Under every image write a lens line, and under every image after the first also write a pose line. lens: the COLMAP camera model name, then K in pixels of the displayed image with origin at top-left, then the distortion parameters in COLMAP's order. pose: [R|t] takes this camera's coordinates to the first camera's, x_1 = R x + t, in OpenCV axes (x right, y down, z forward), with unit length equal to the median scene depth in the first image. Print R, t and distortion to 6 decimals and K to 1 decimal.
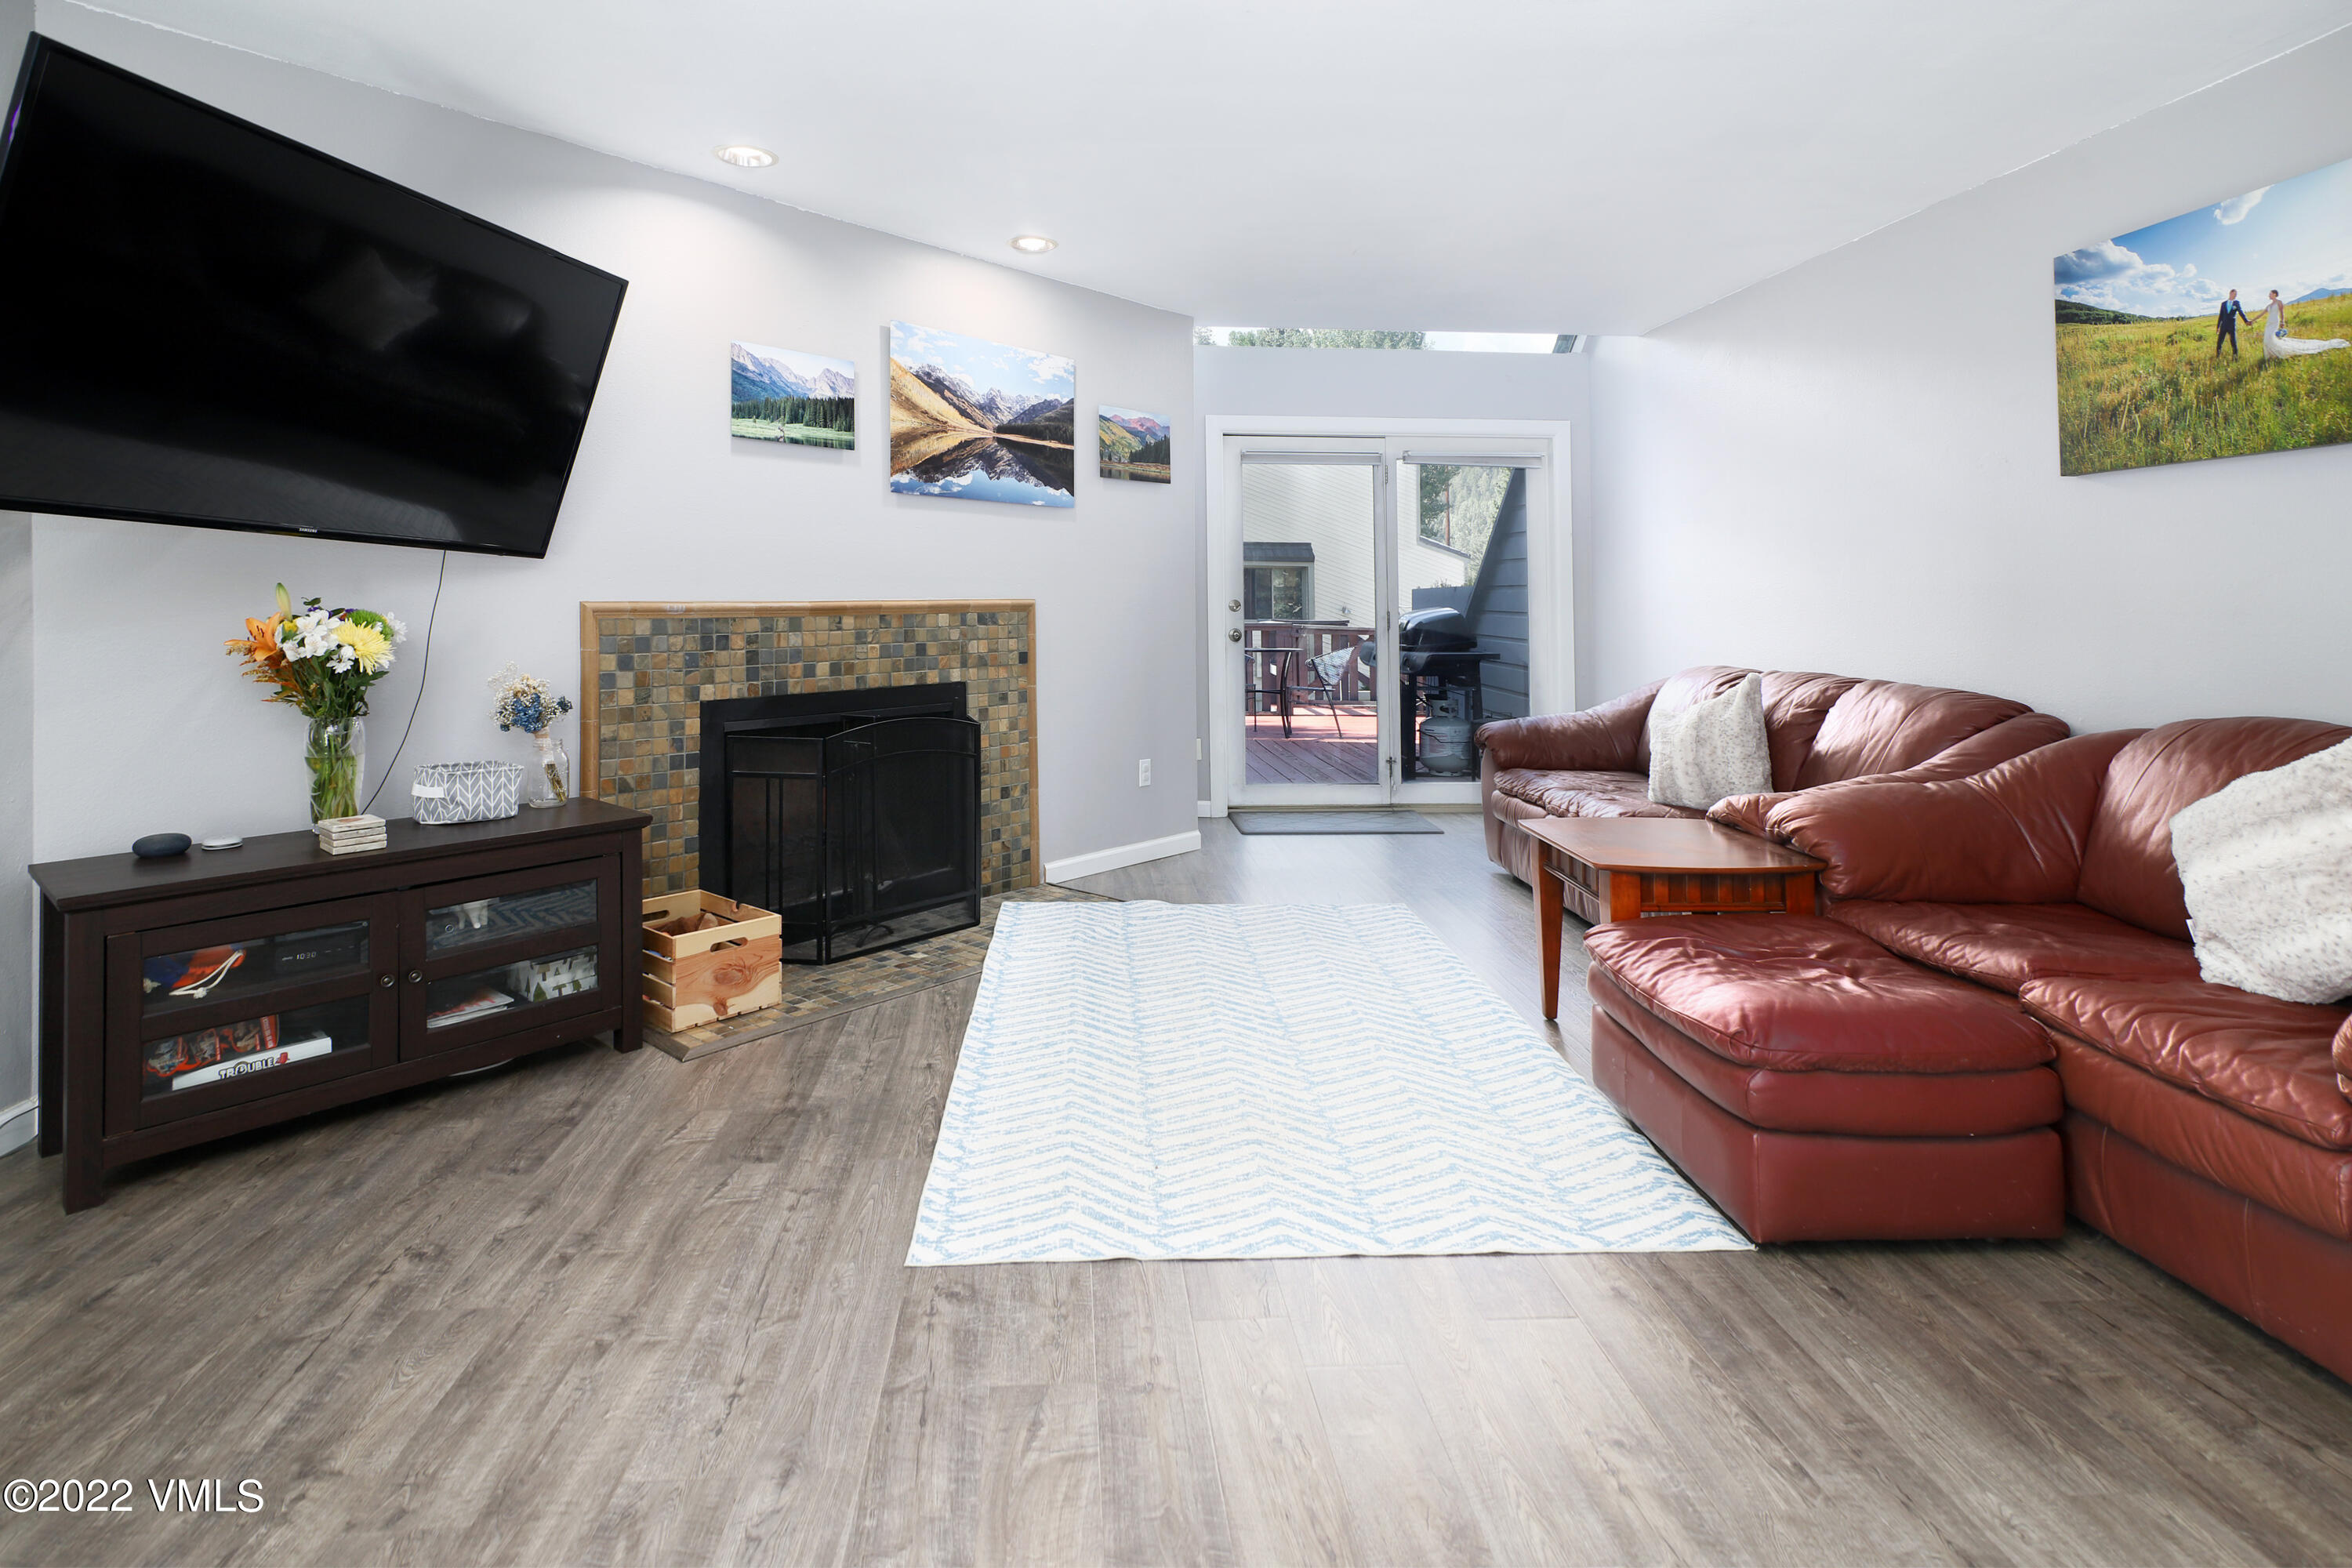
lens RADIAL K [[1190.4, 0, 1175.1], [0, 1190.4, 560.6], [0, 0, 1]] dist [0.004579, -0.000116]
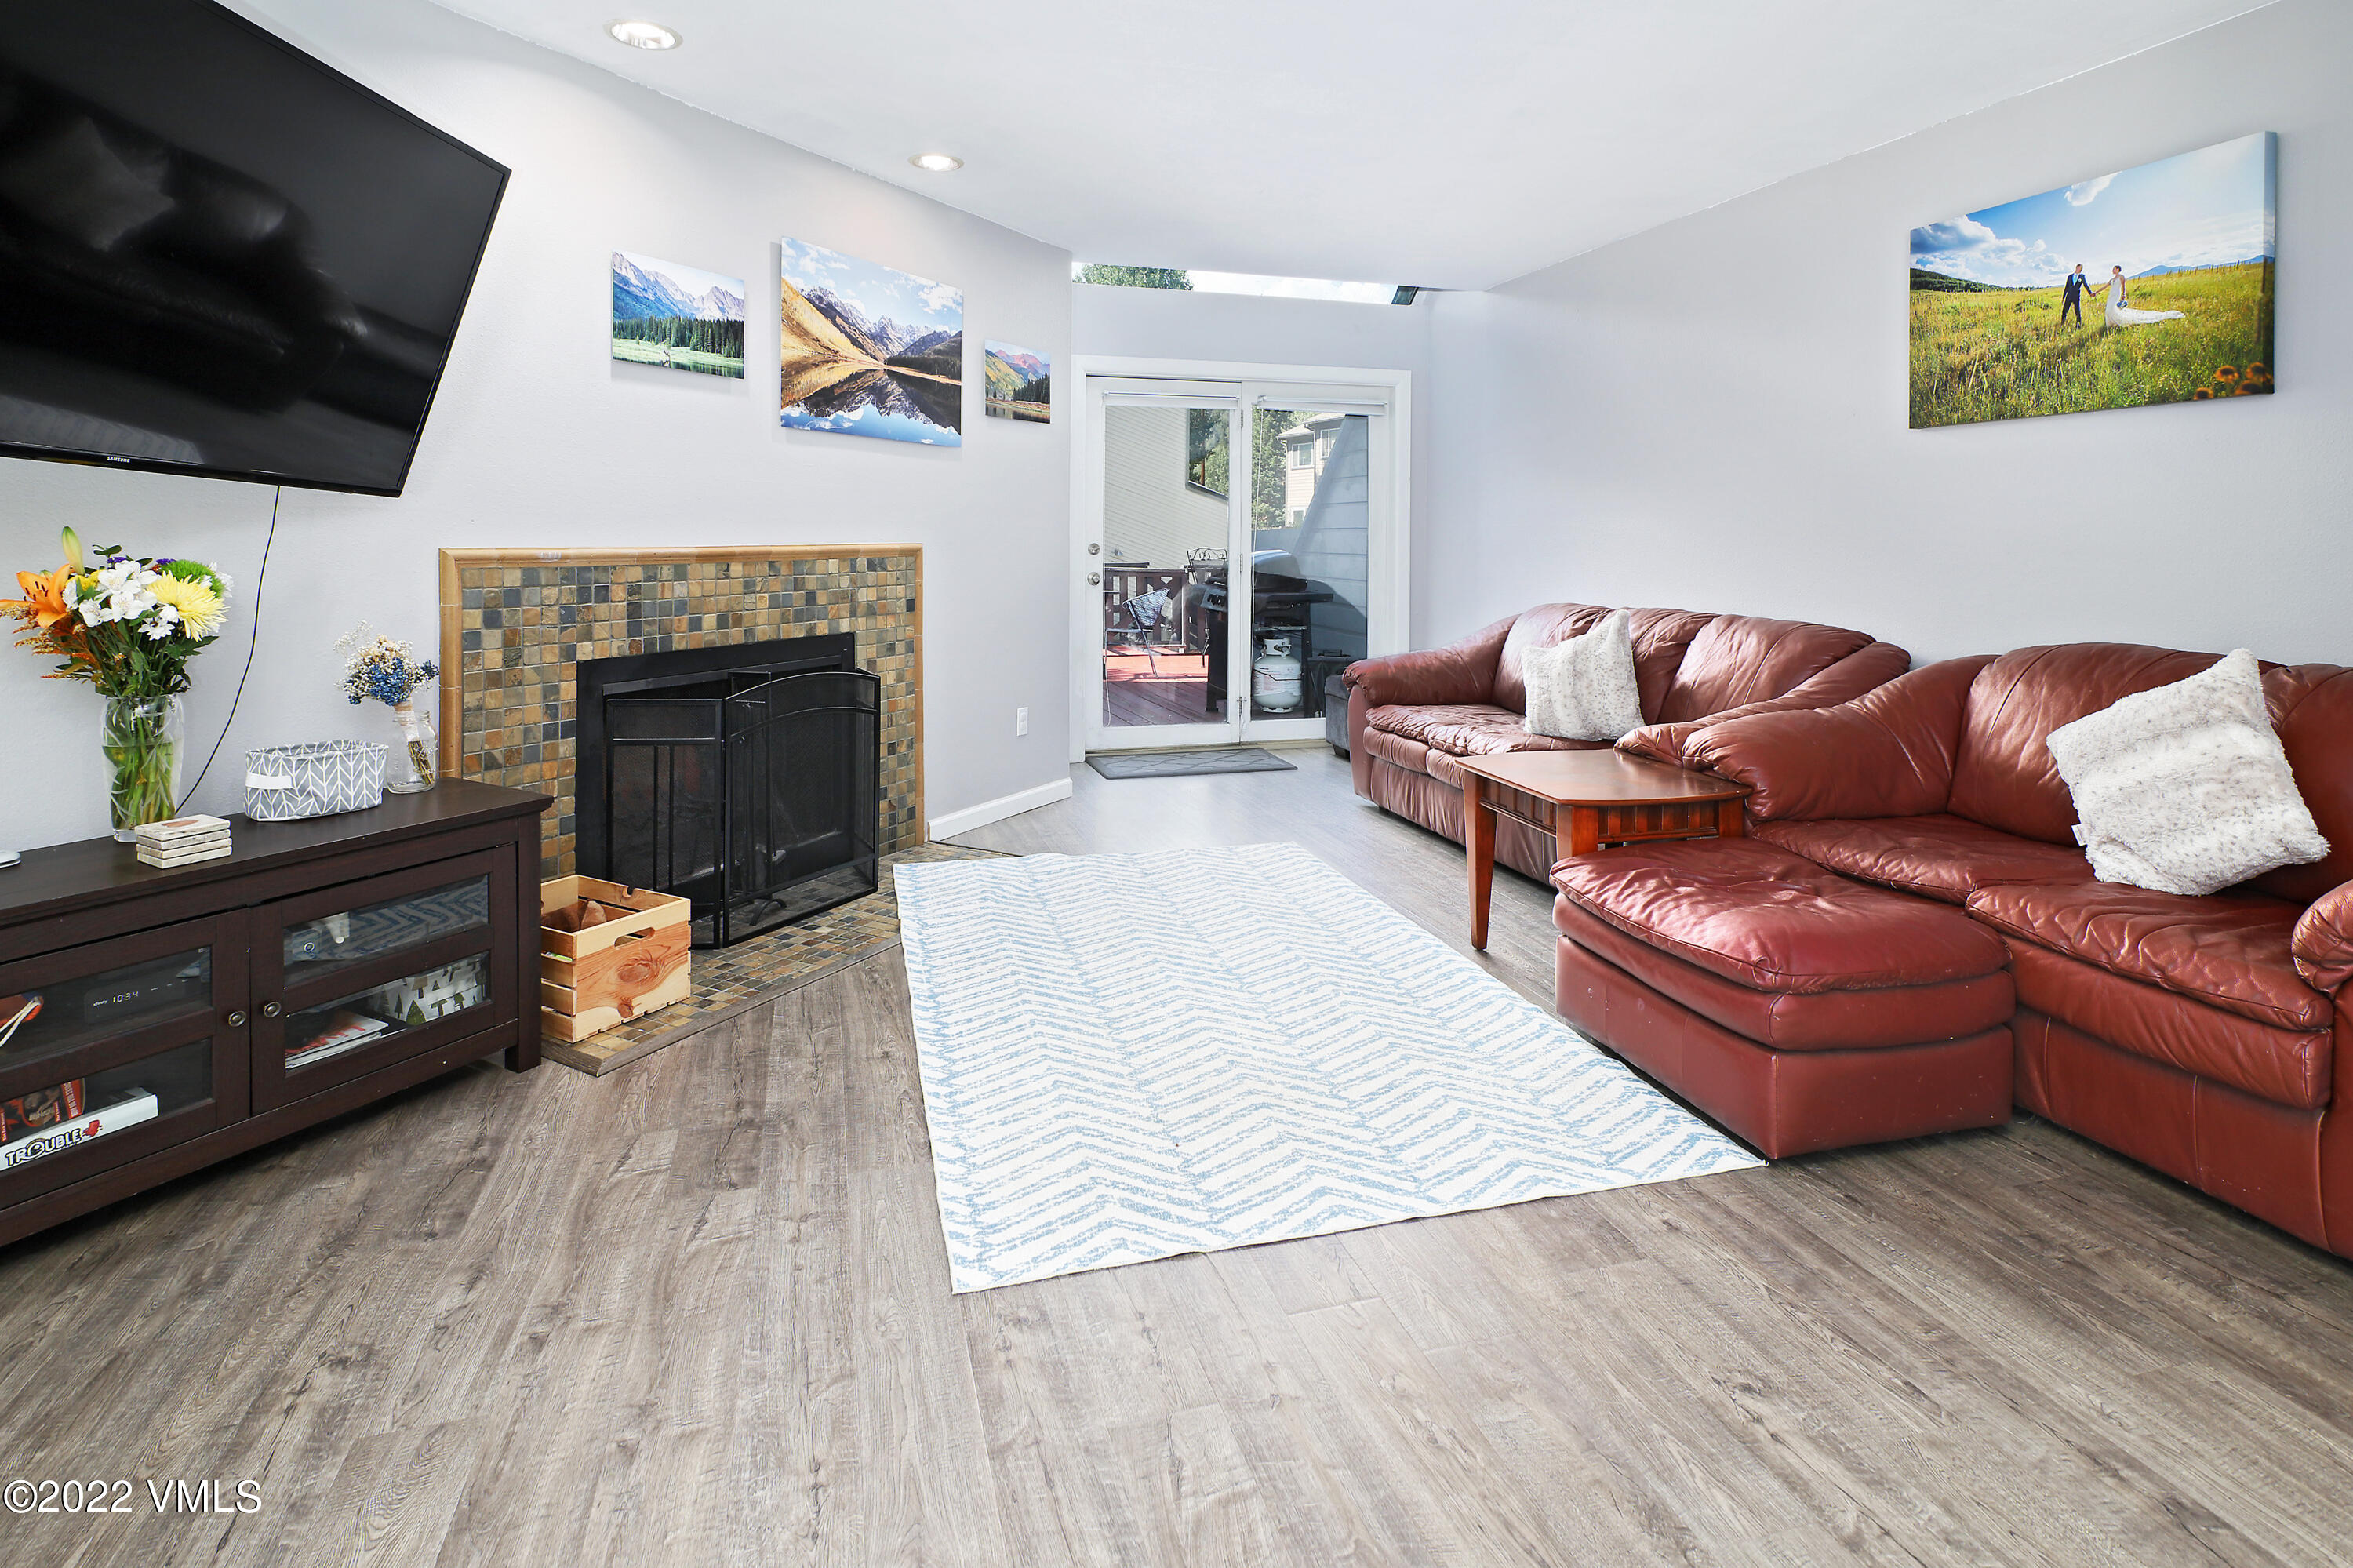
lens RADIAL K [[1161.0, 0, 1175.3], [0, 1161.0, 532.6], [0, 0, 1]] dist [0.003594, -0.000397]
pose [[0.979565, -0.001894, 0.201121, -0.176784], [-0.002984, 0.999709, 0.023948, 0.002033], [-0.201108, -0.024059, 0.979274, 0.097761]]
